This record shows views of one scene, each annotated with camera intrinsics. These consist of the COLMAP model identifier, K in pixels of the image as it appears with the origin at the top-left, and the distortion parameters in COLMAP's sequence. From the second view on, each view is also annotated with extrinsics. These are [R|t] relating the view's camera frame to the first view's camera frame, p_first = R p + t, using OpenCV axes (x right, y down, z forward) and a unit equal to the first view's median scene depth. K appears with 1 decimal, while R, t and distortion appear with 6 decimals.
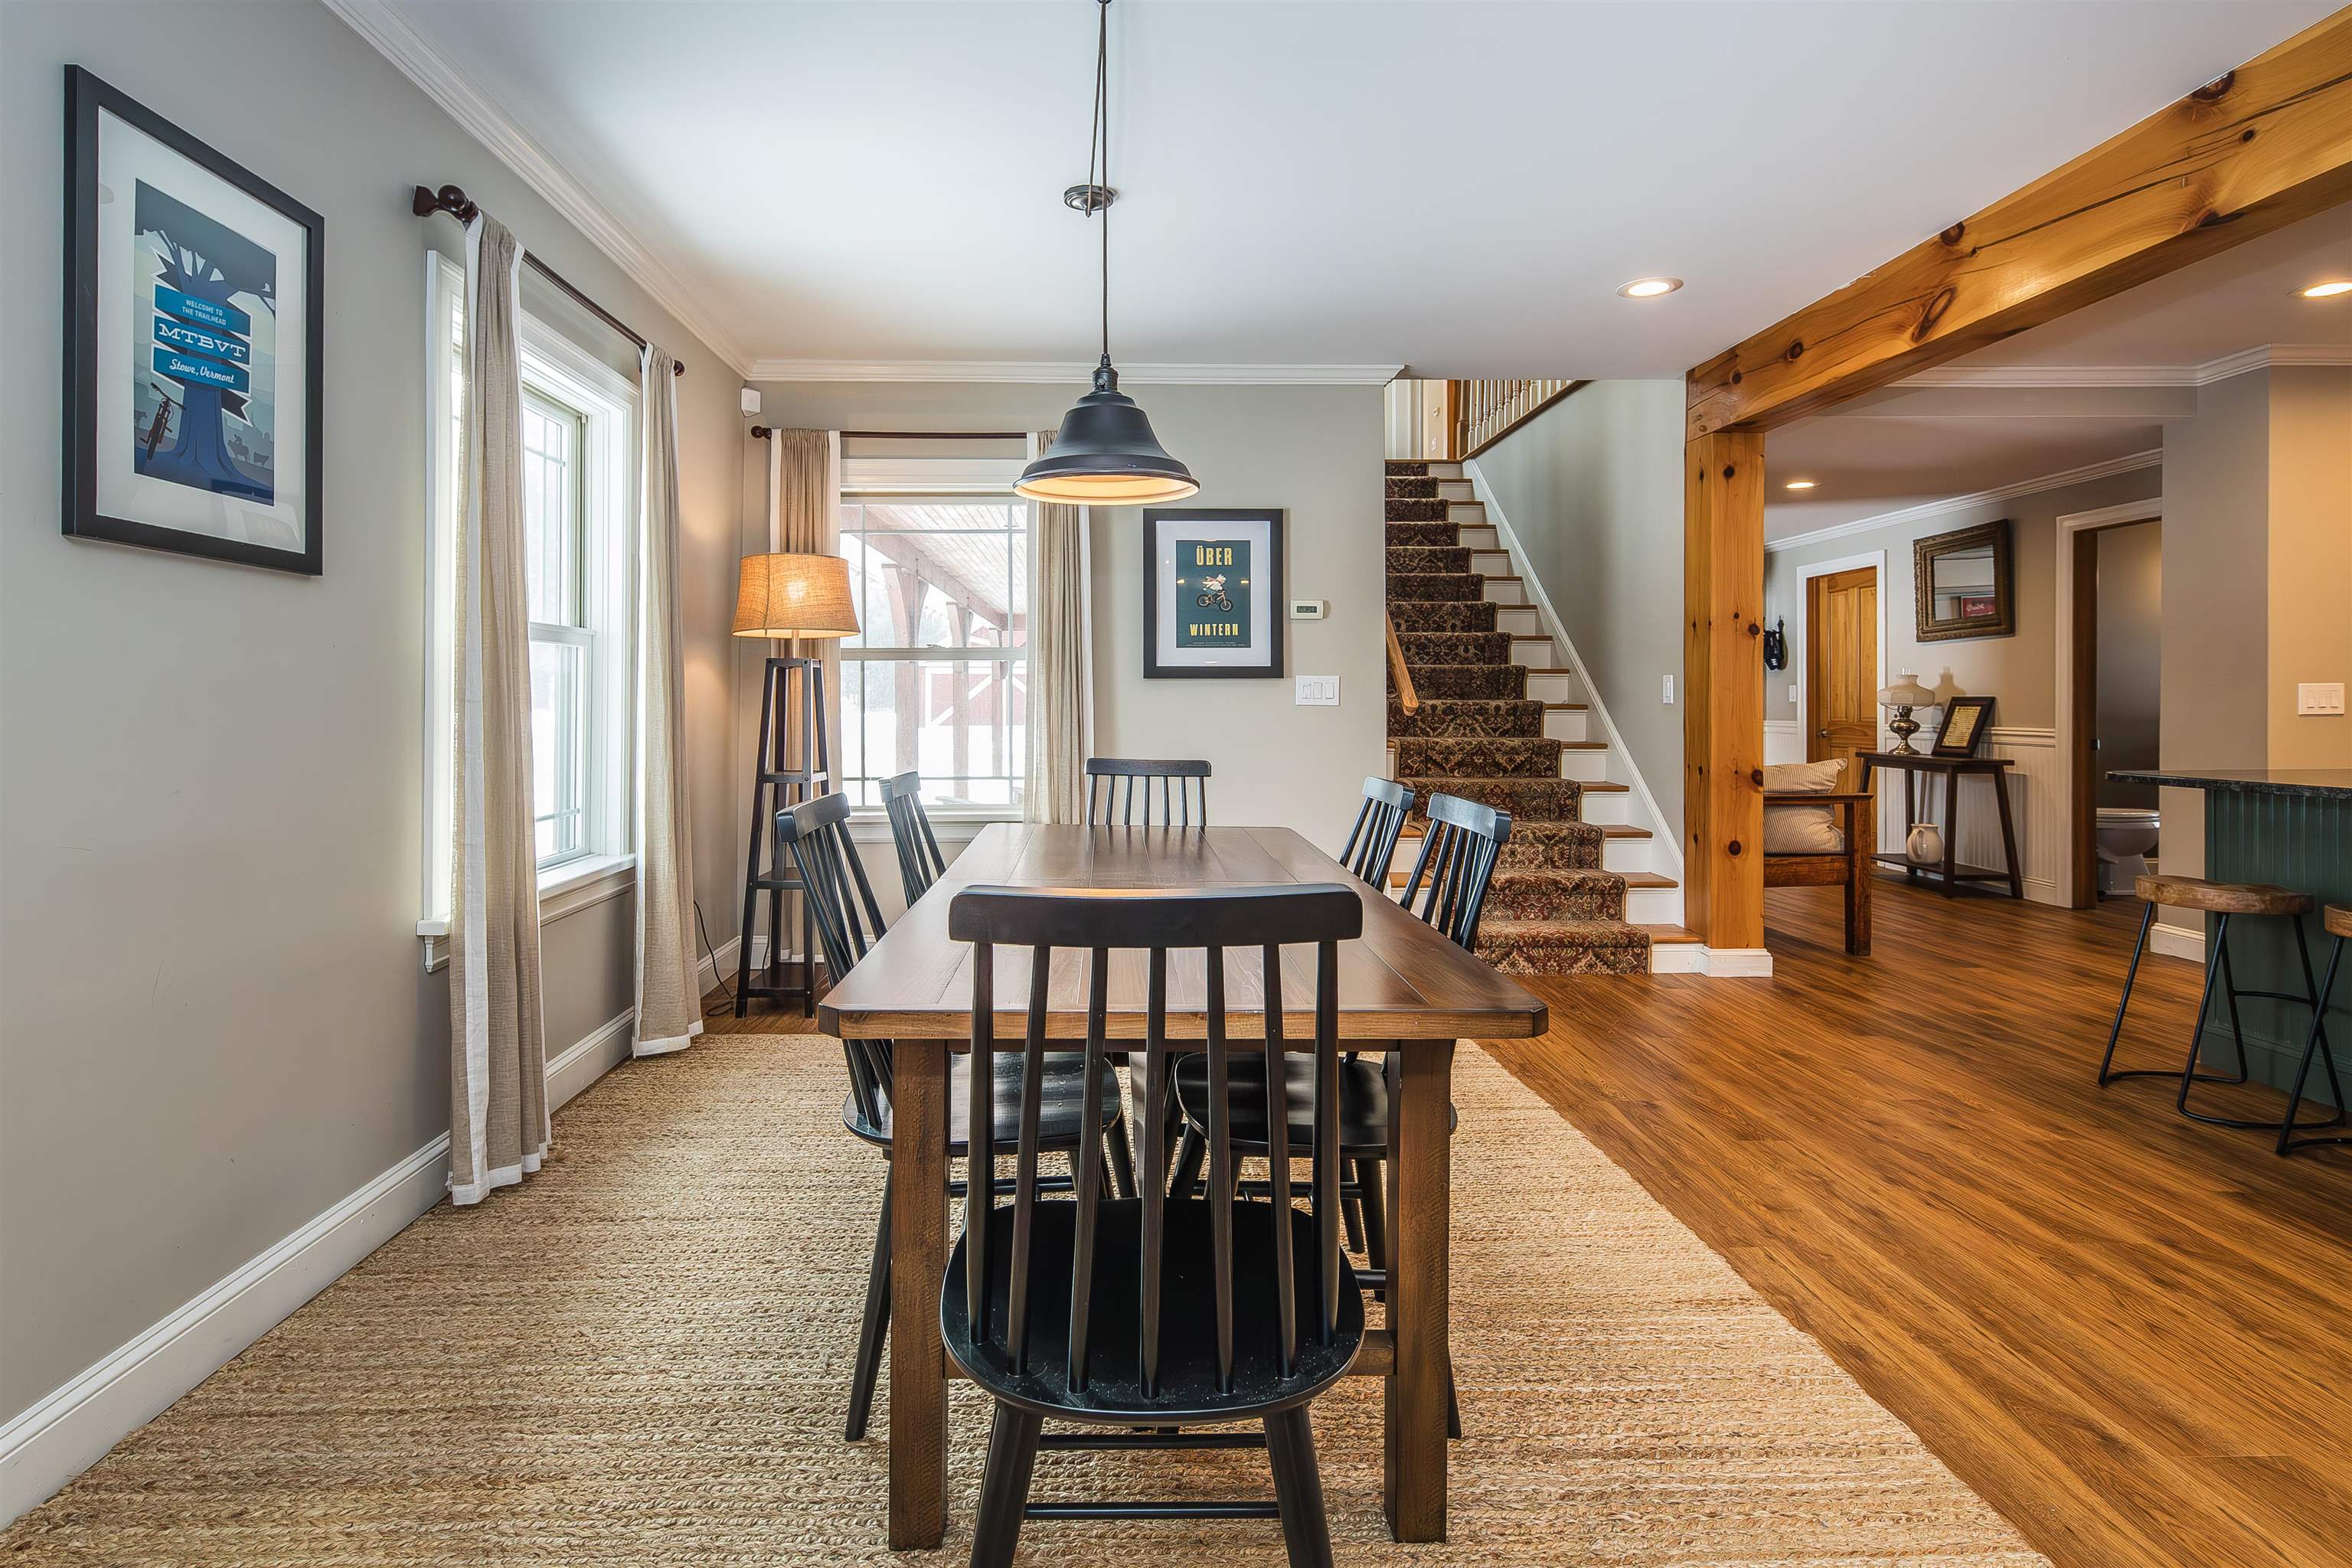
lens RADIAL K [[1185.1, 0, 1173.0], [0, 1185.1, 701.7], [0, 0, 1]] dist [-0.007473, 0.000661]
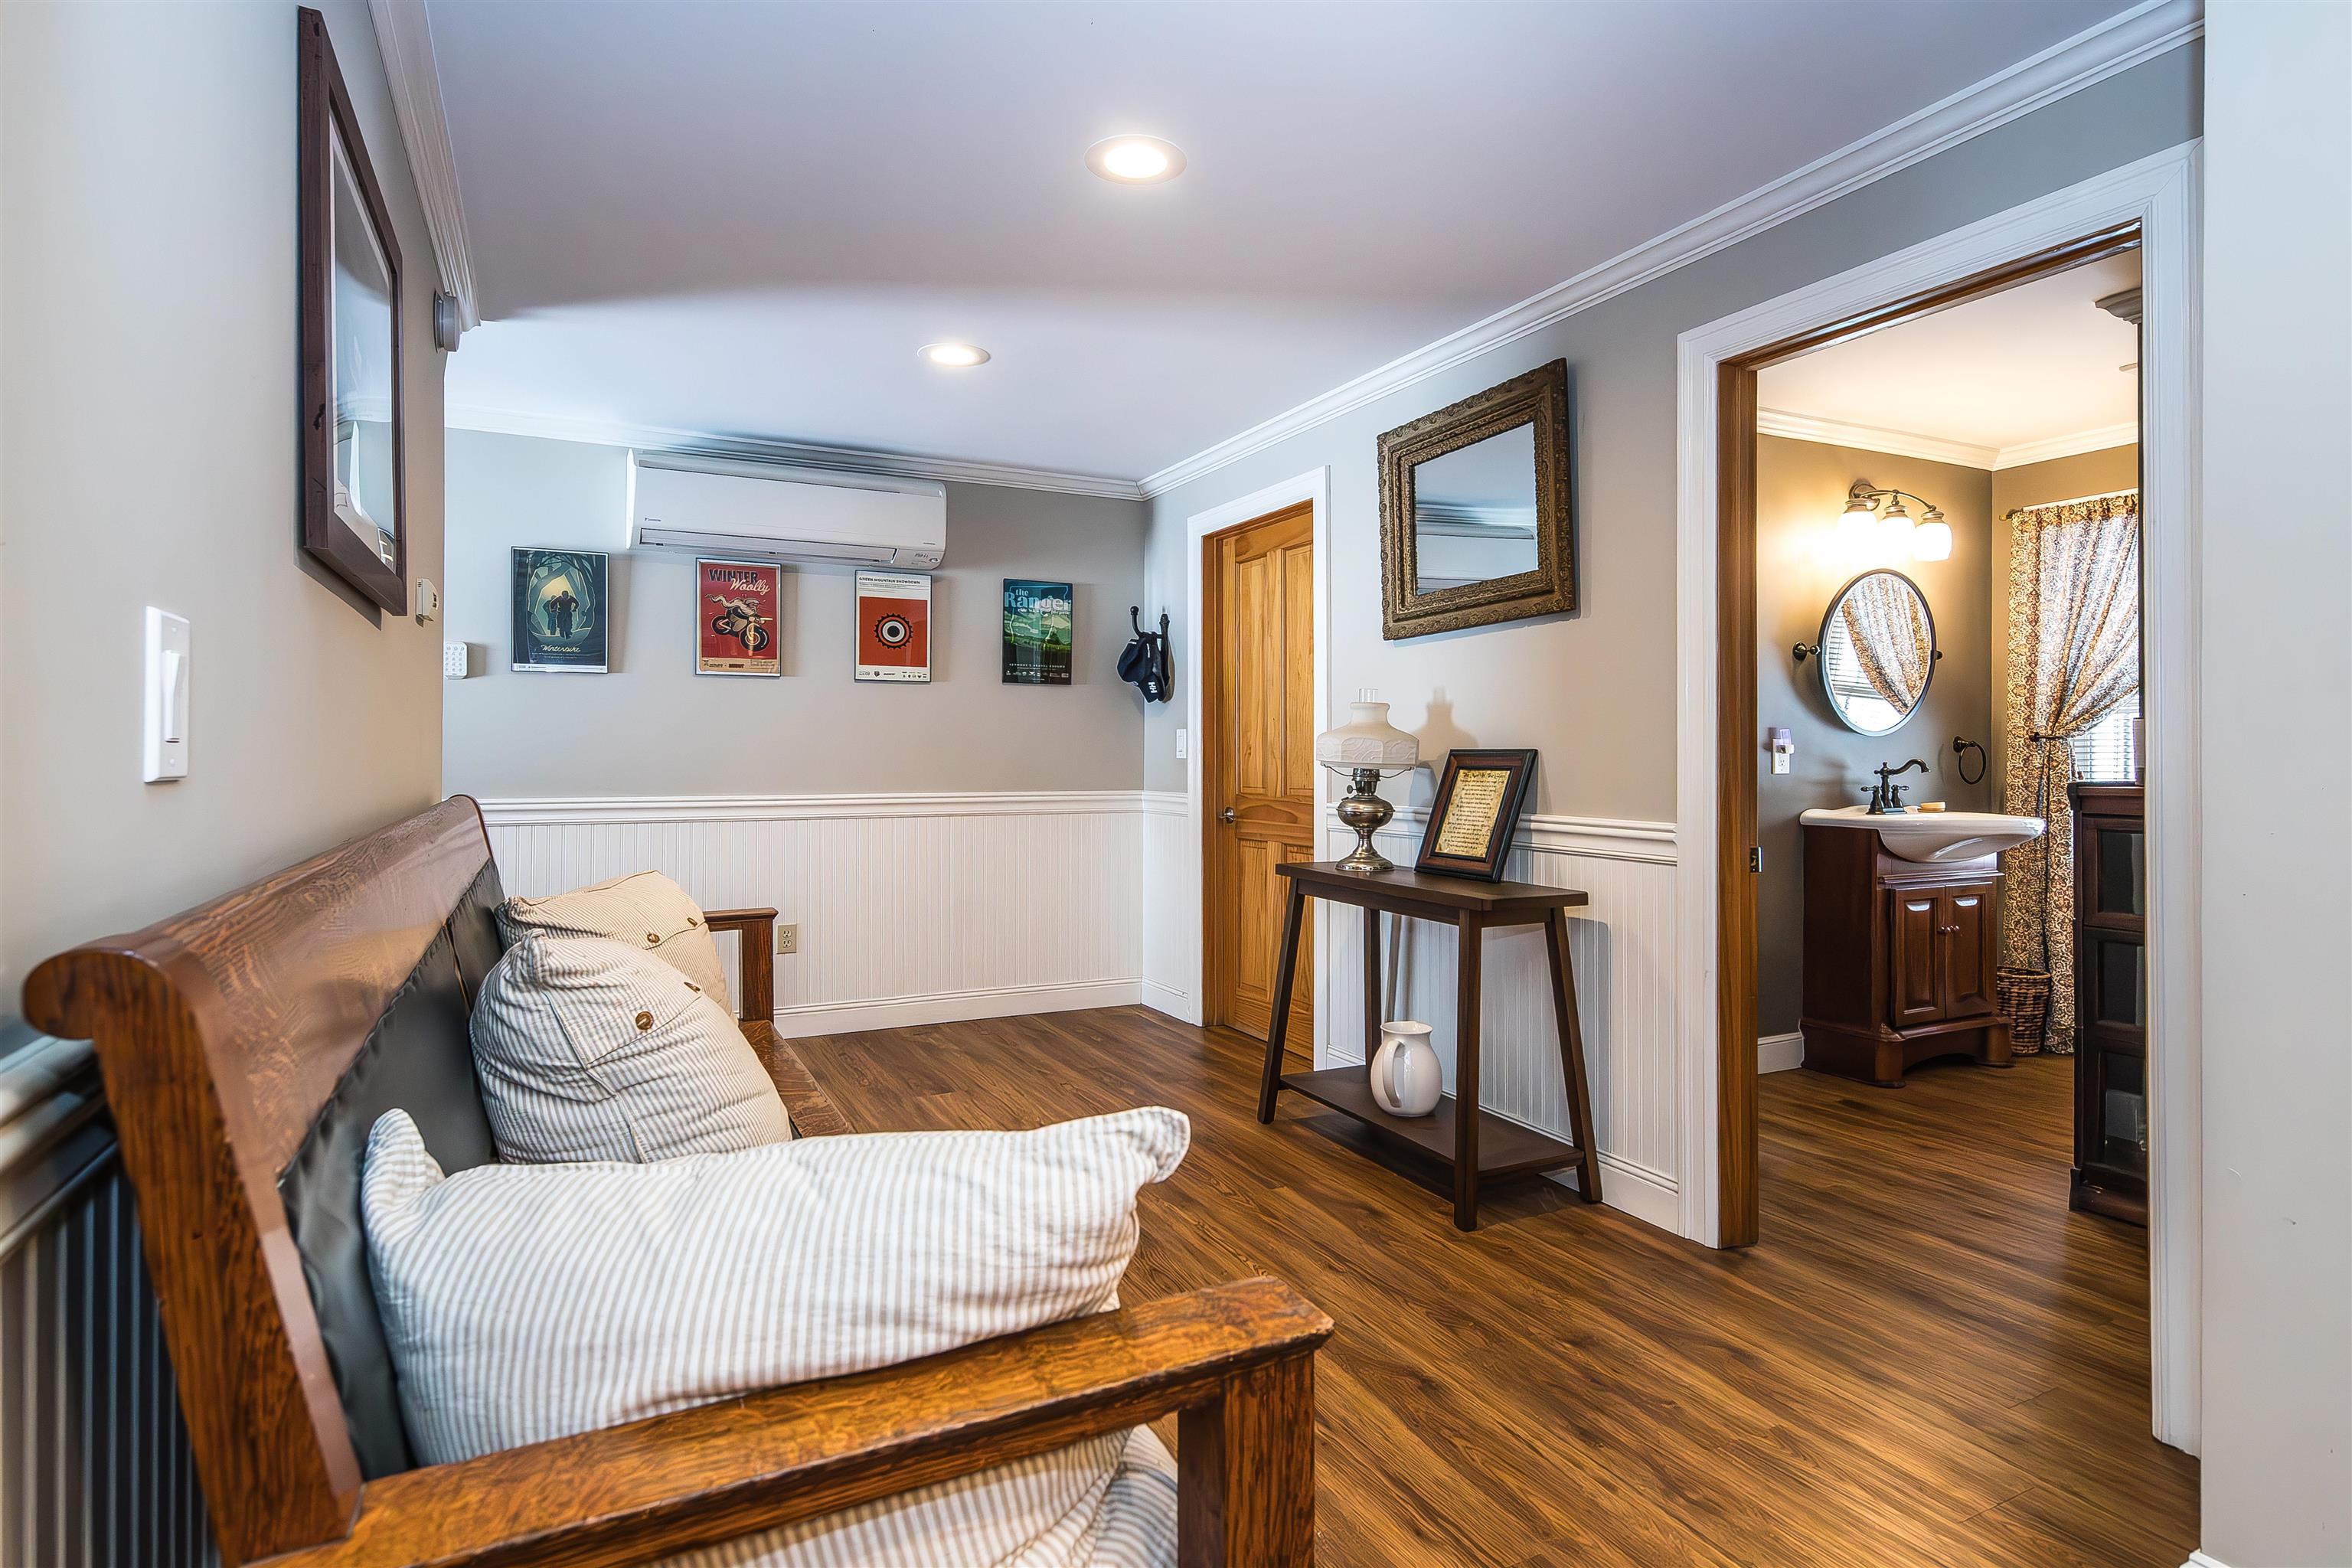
lens RADIAL K [[1185.1, 0, 1178.4], [0, 1185.1, 750.2], [0, 0, 1]] dist [-0.007473, 0.000661]
pose [[0.908632, 0.004208, 0.417577, 0.352691], [-0.001863, 0.999980, -0.006023, -0.000796], [-0.417594, 0.004695, 0.908622, 0.600156]]
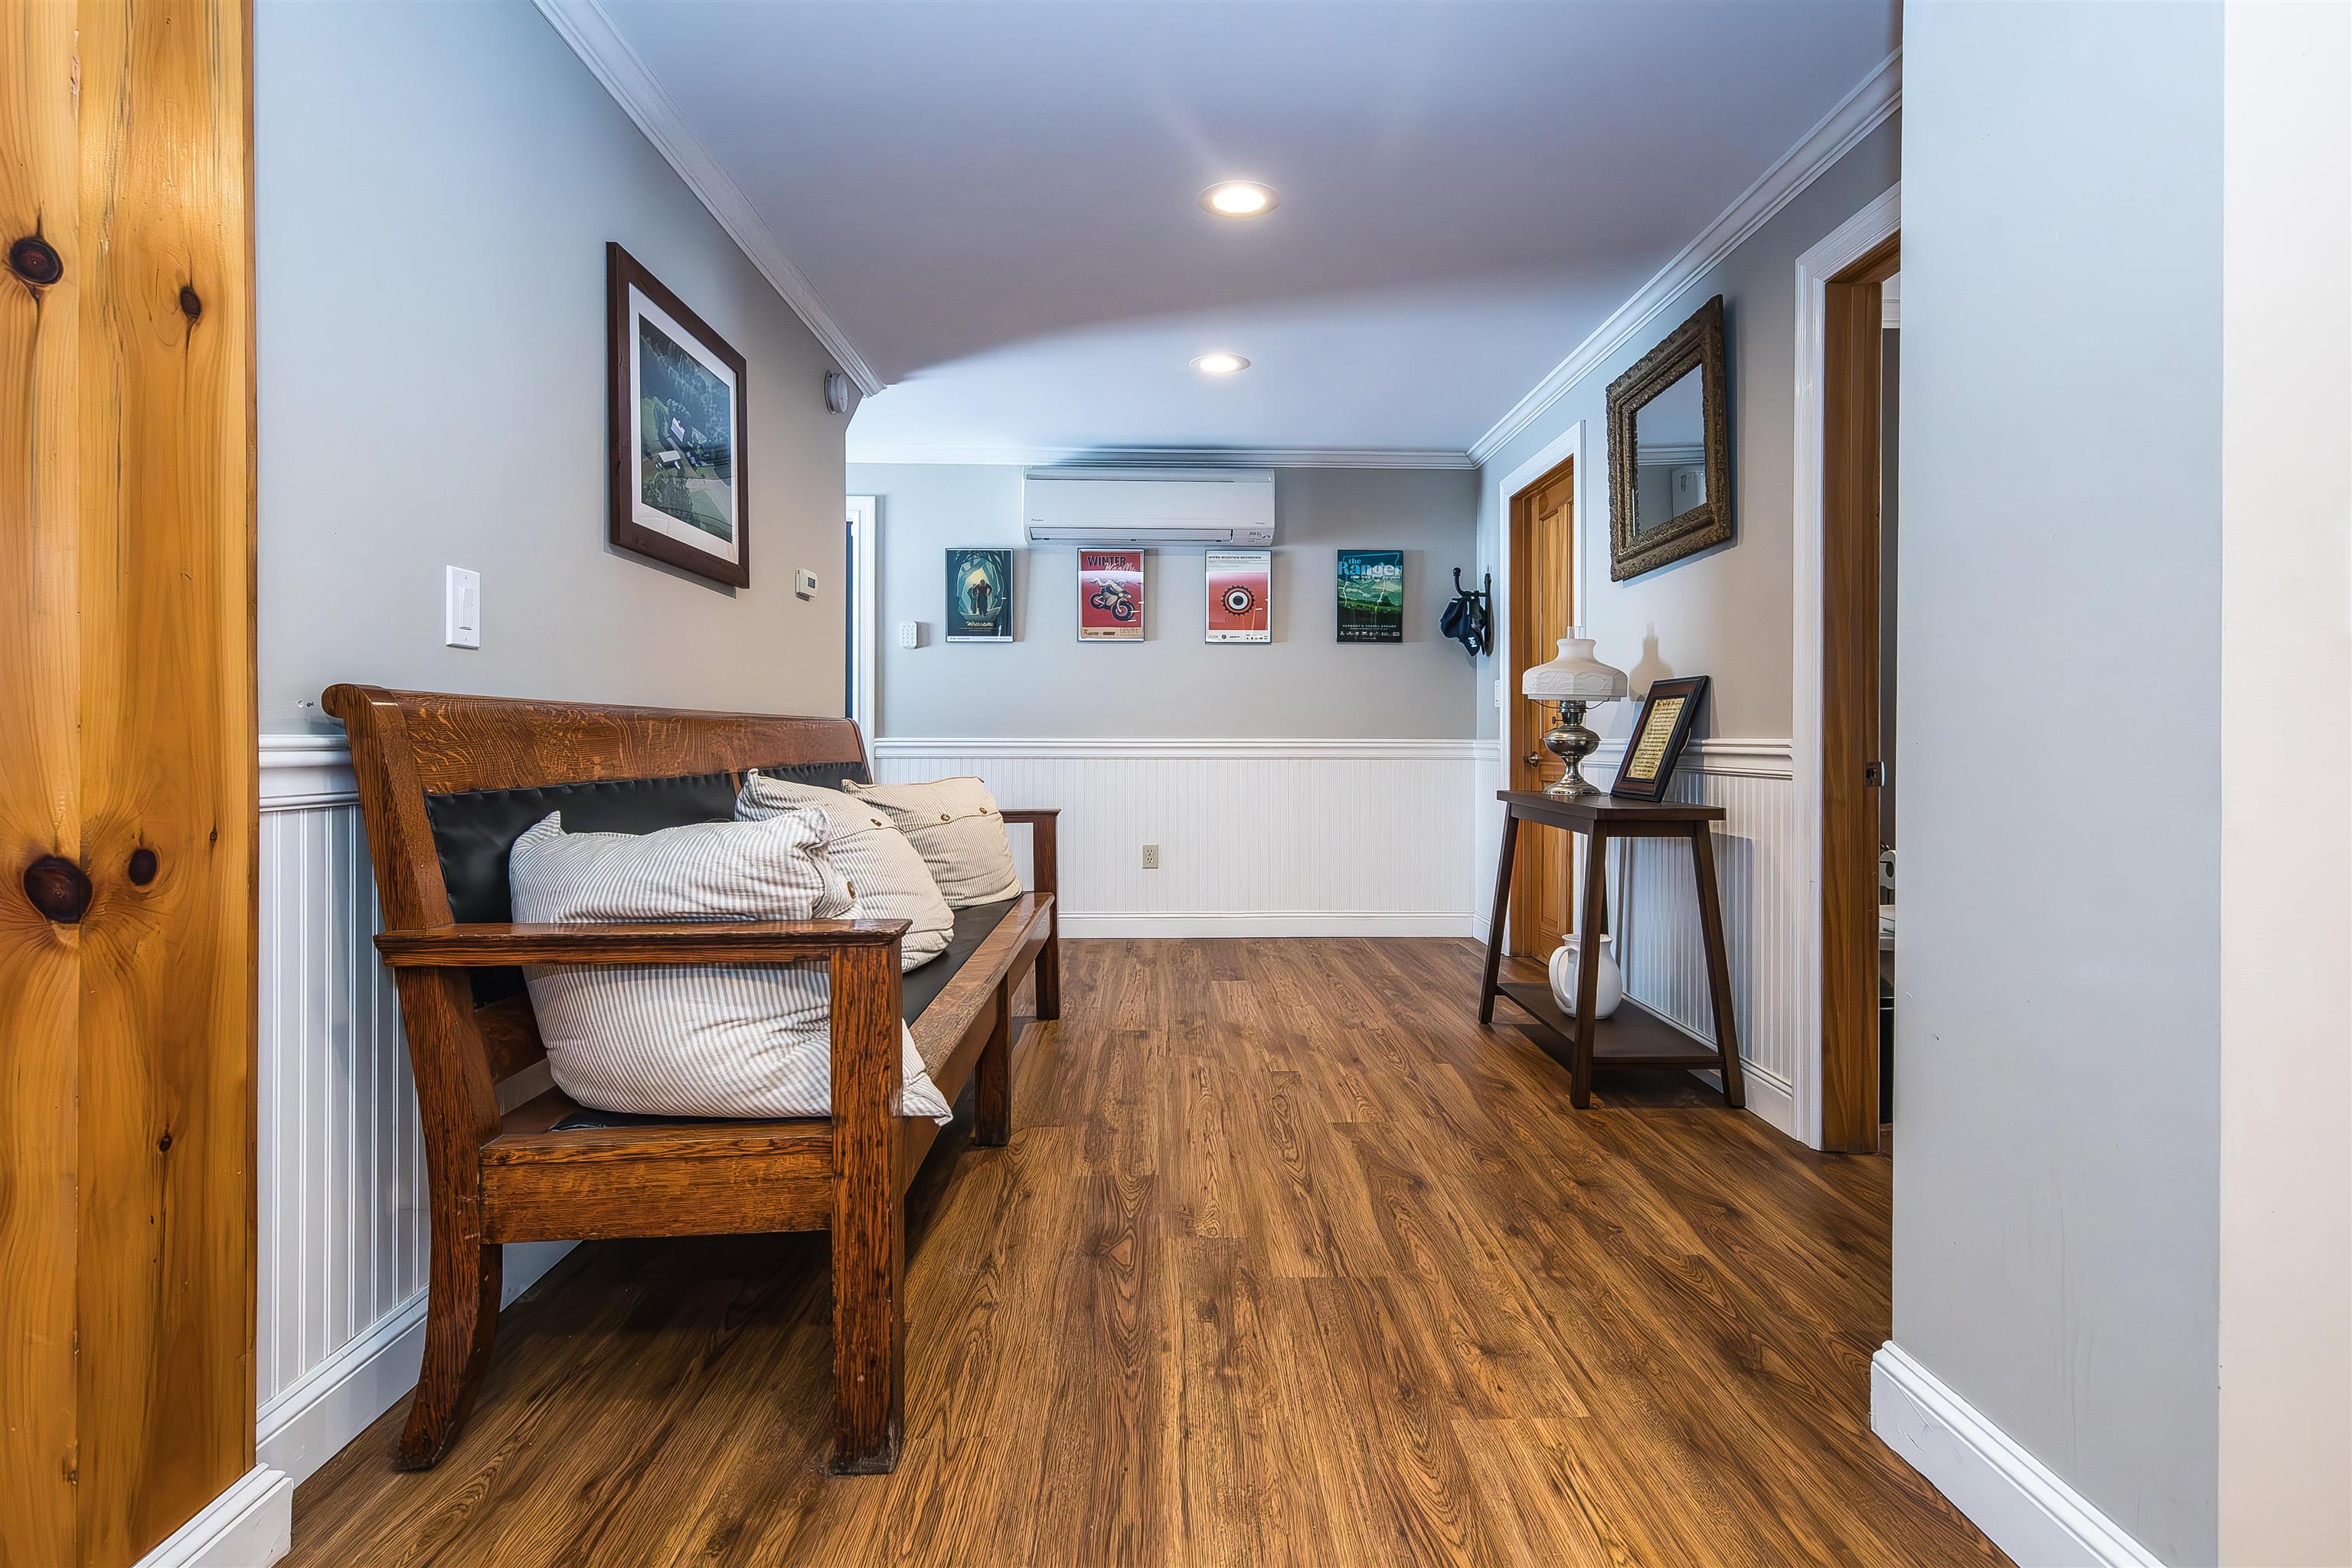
lens RADIAL K [[1185.1, 0, 1248.8], [0, 1185.1, 744.7], [0, 0, 1]] dist [-0.007473, 0.000661]
pose [[0.999632, -0.001307, 0.027092, 0.467221], [0.001239, 0.999996, 0.002529, 0.021150], [-0.027096, -0.002494, 0.999630, 0.493401]]
